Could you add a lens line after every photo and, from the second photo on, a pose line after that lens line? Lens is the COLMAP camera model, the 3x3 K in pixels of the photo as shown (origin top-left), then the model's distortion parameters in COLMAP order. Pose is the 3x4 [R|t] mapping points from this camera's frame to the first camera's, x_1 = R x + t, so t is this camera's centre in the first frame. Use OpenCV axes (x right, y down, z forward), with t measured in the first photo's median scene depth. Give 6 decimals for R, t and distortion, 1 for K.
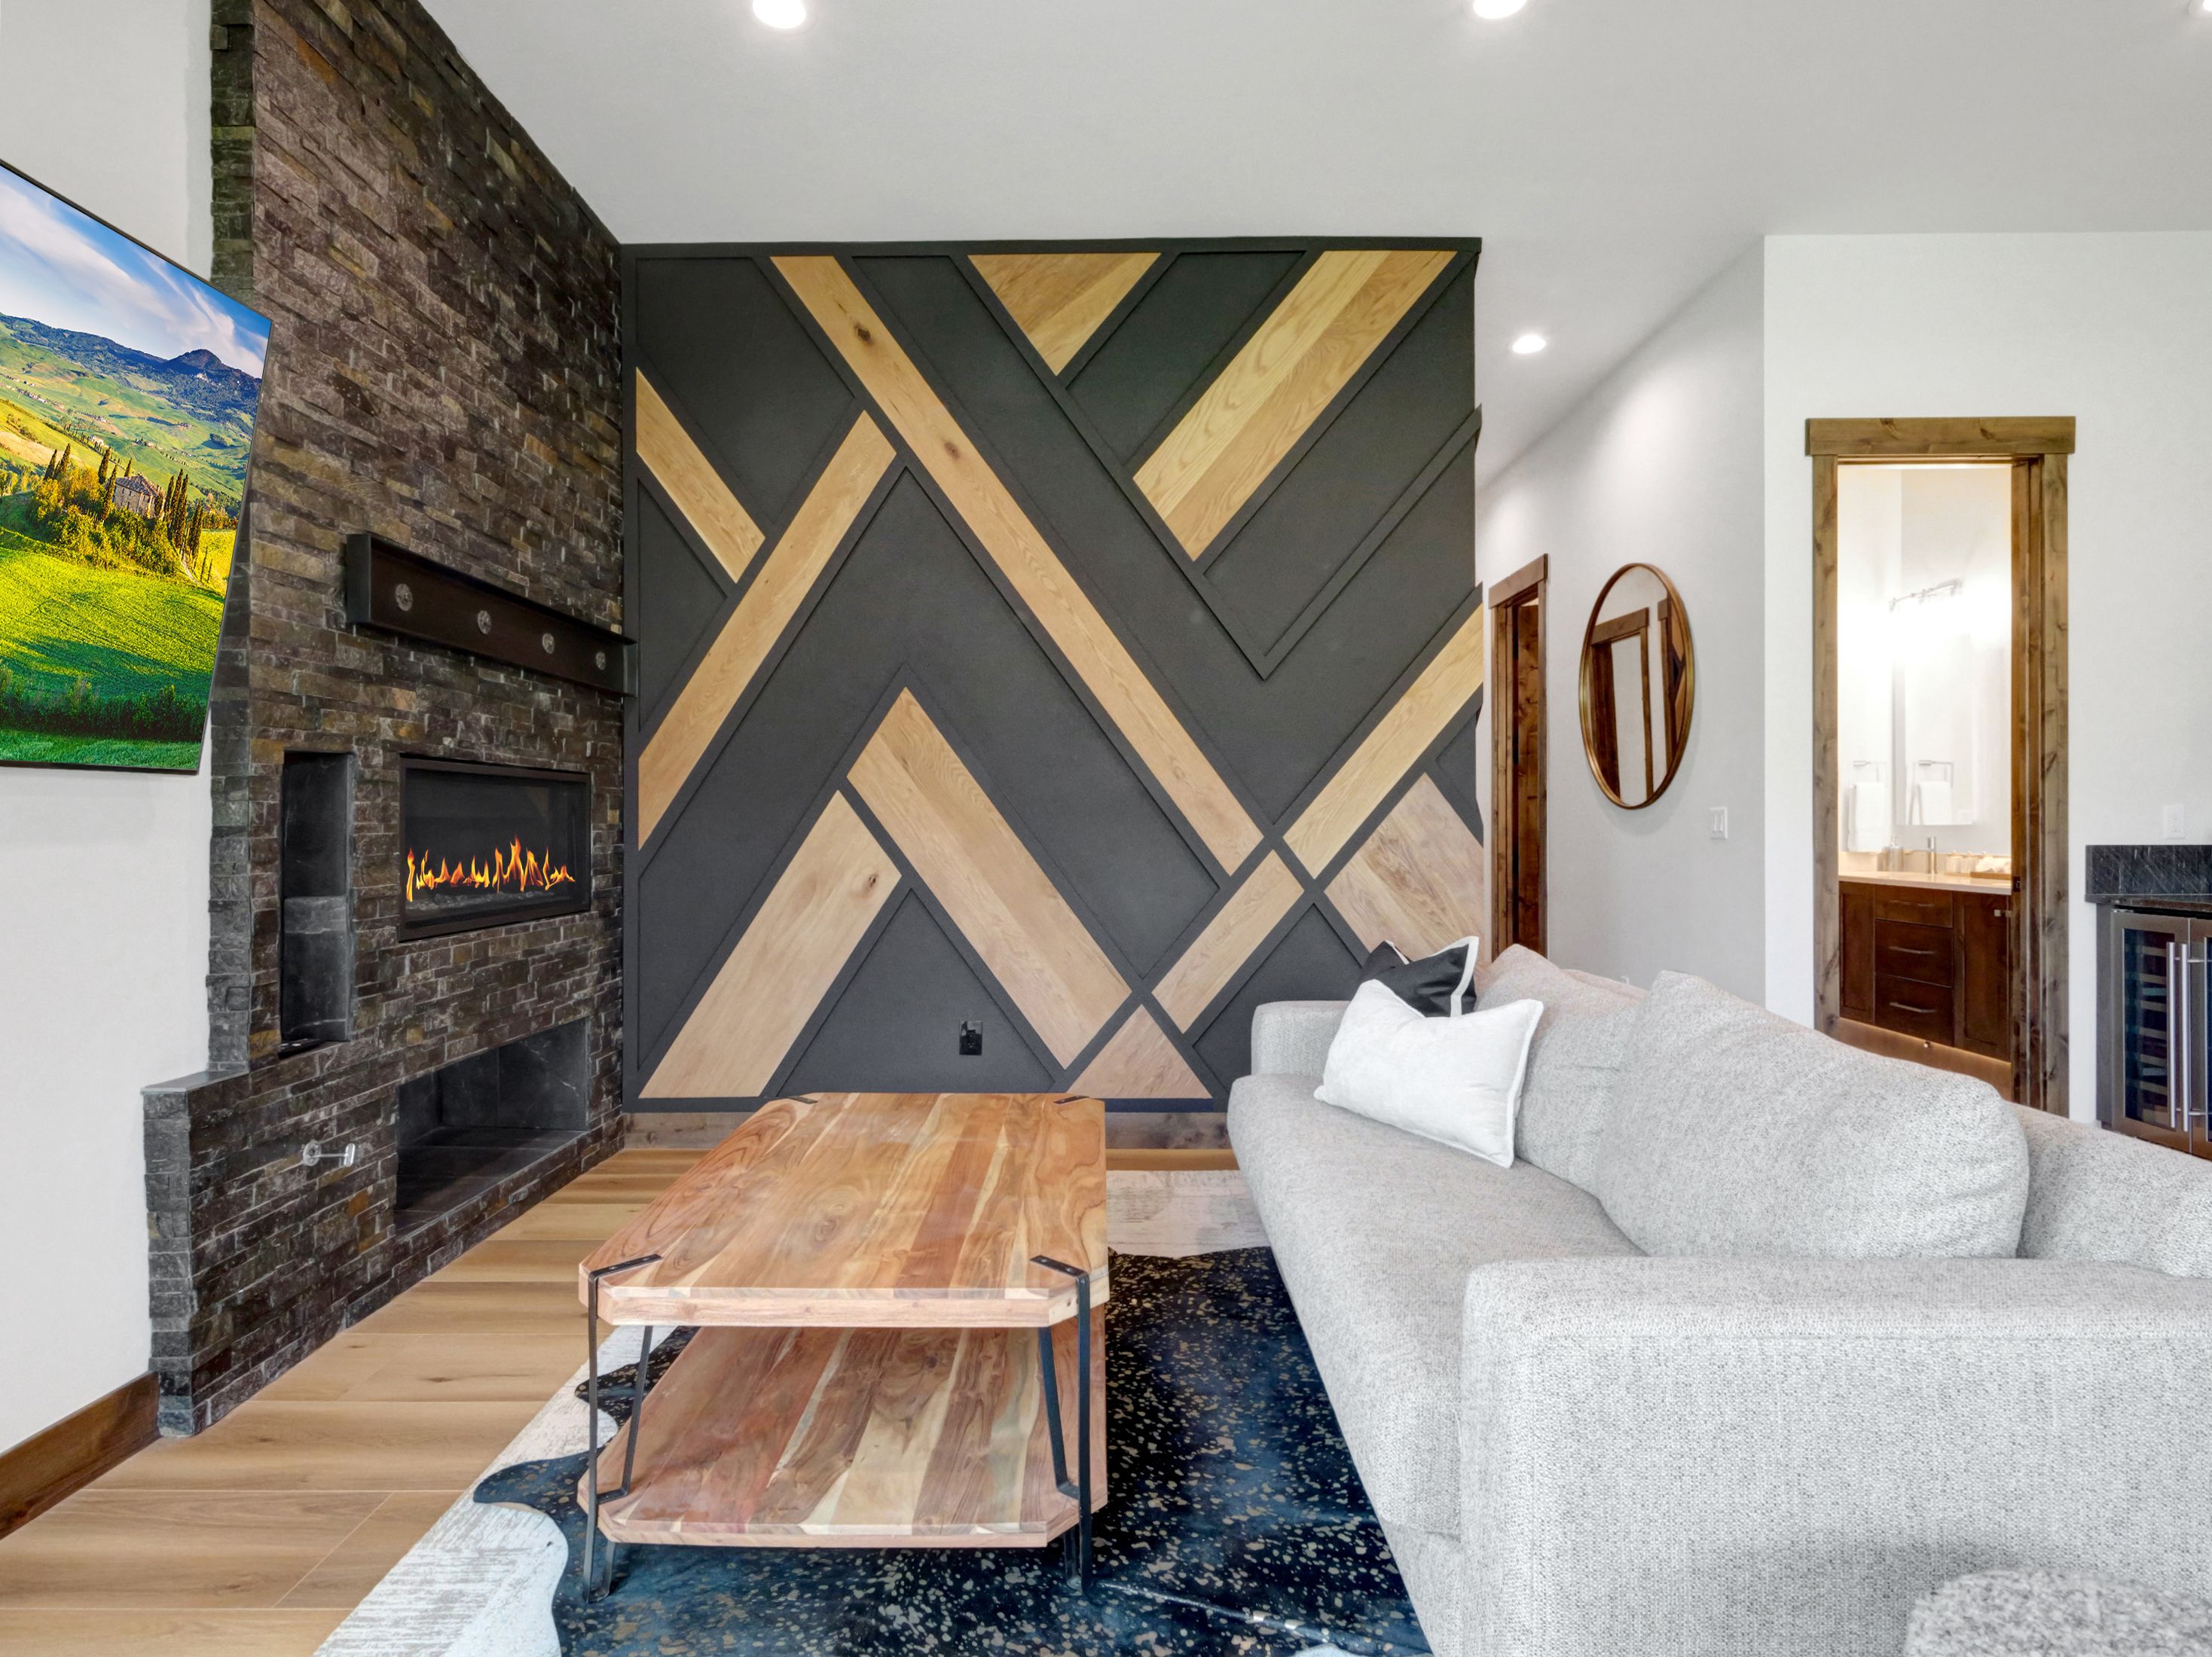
lens RADIAL K [[1155.7, 0, 1104.2], [0, 1155.7, 819.0], [0, 0, 1]] dist [-0.000294, 0.000217]
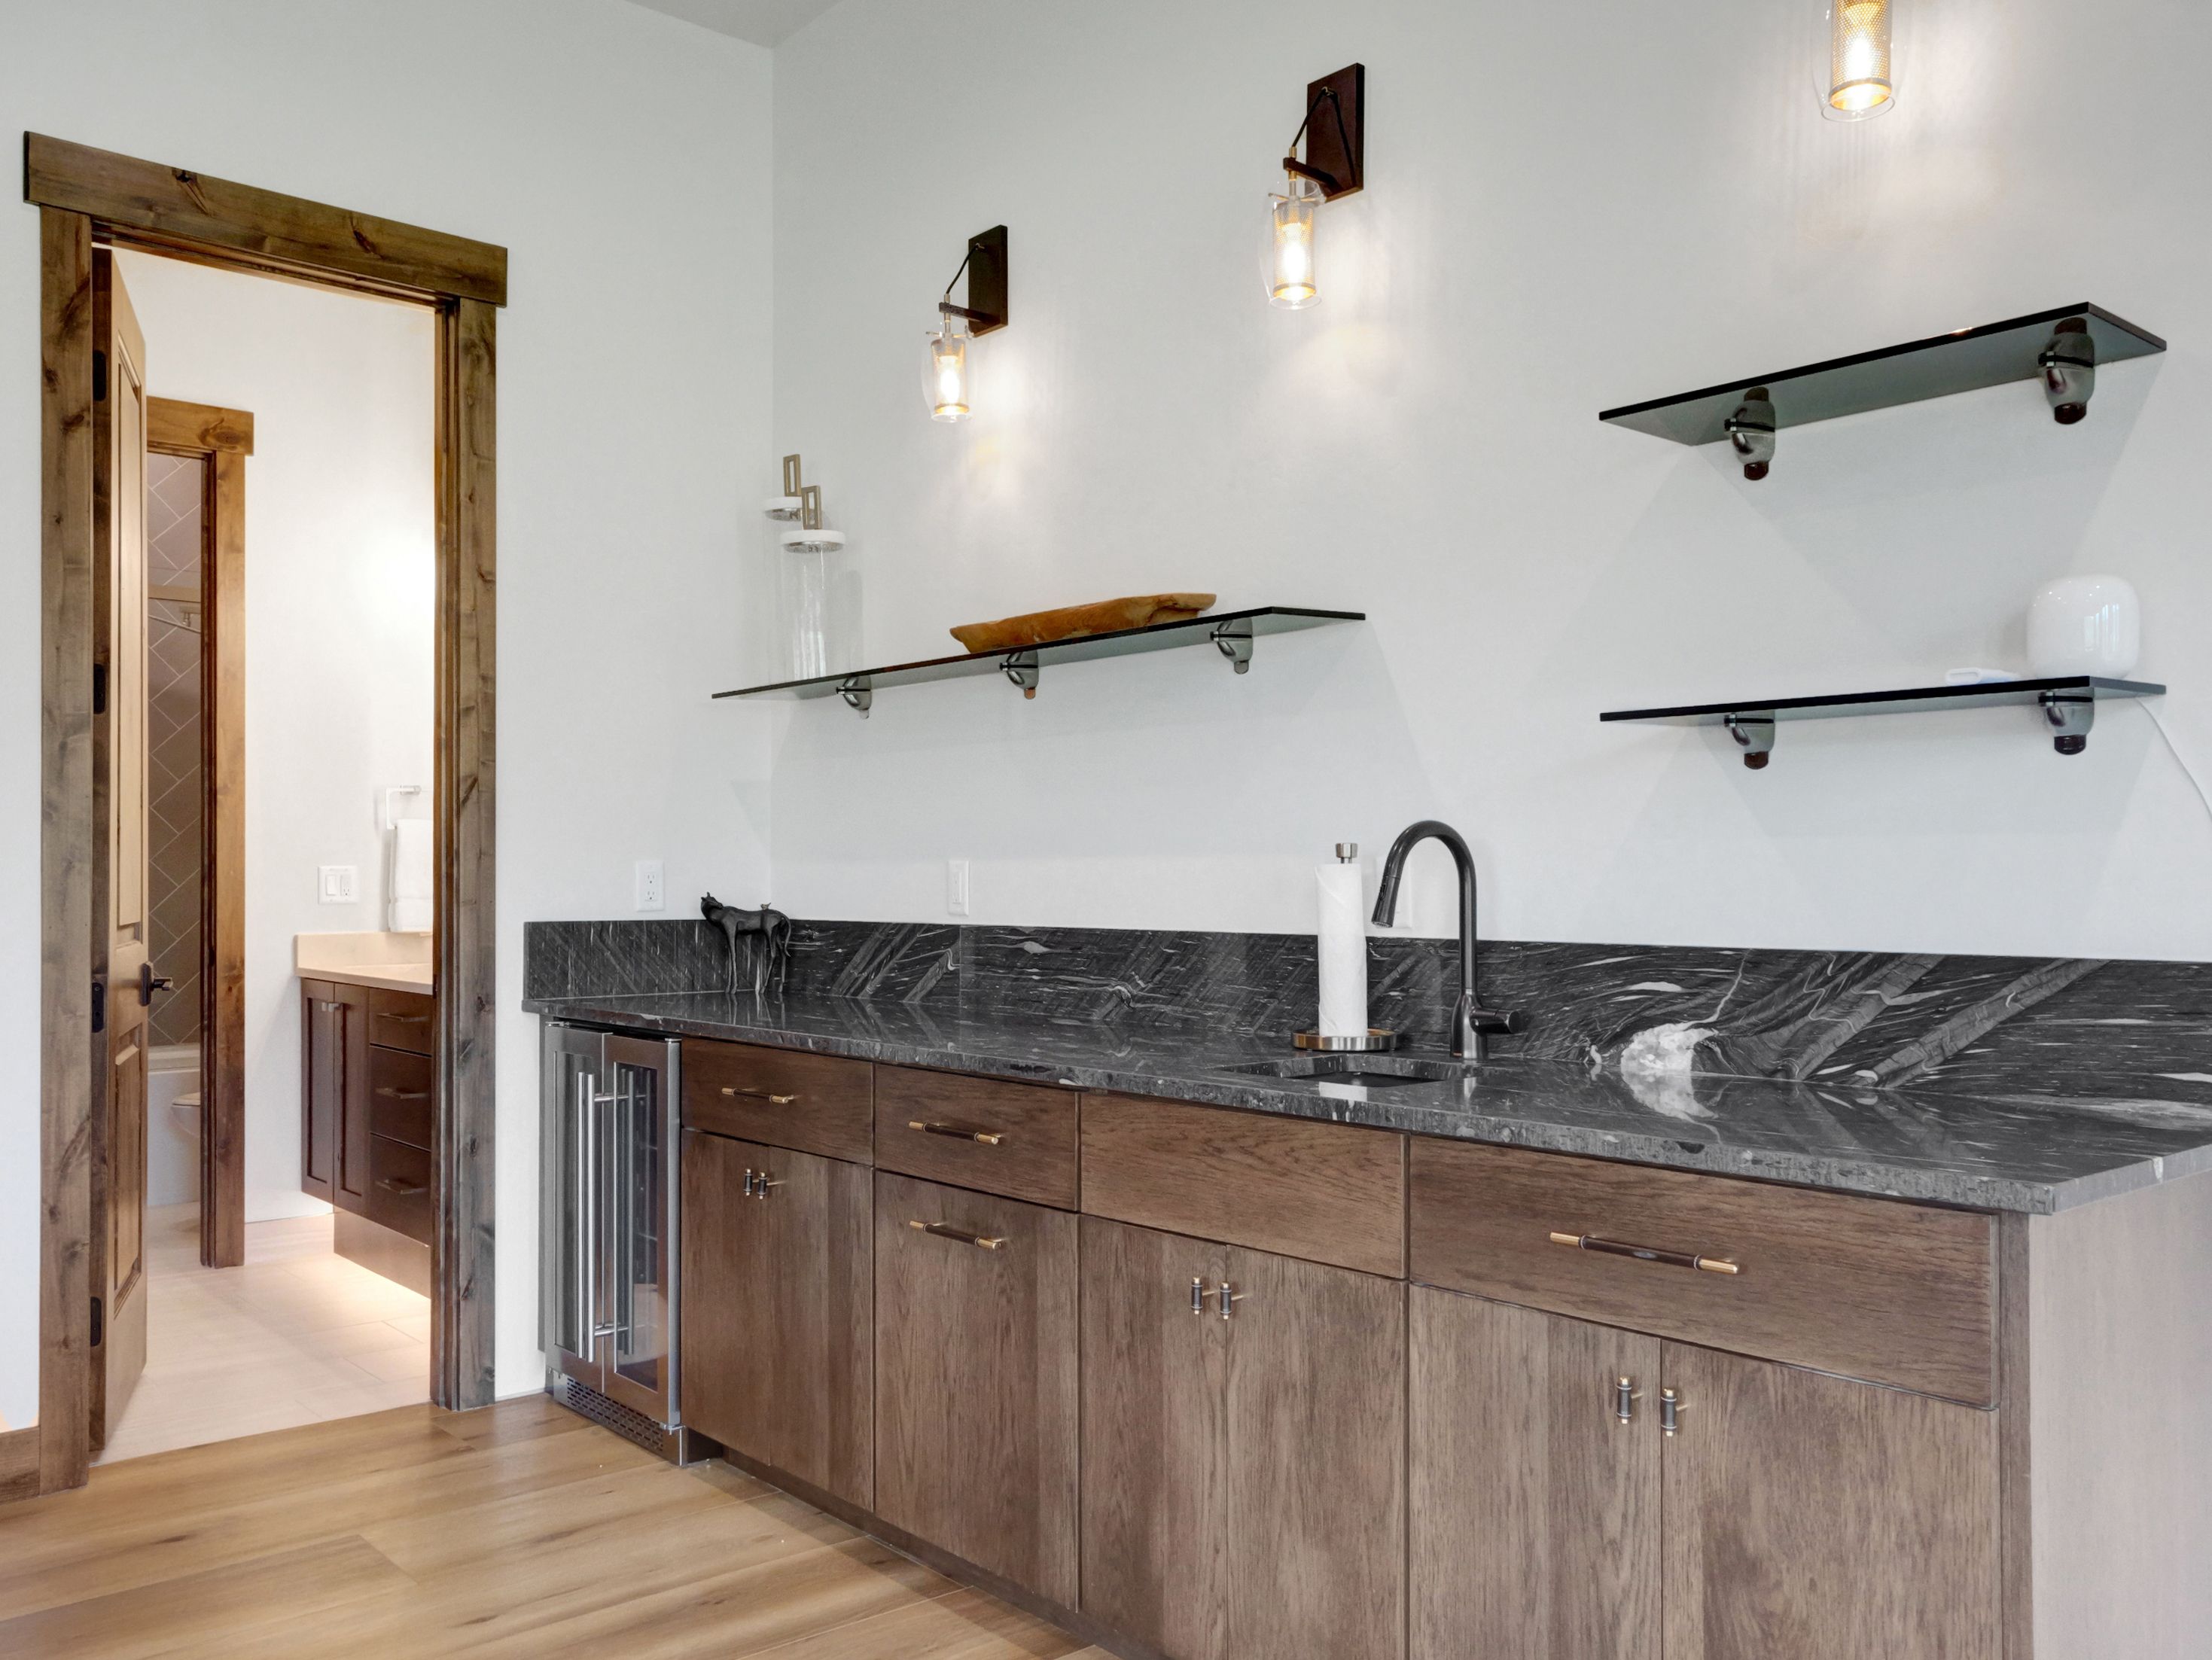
lens RADIAL K [[1808.3, 0, 1106.0], [0, 1808.3, 844.9], [0, 0, 1]] dist [0.042020, 0.003652]
pose [[0.750708, 0.015181, 0.660460, 0.427163], [-0.003949, 0.999821, -0.018493, -0.002792], [-0.660623, 0.011275, 0.750633, 0.031582]]
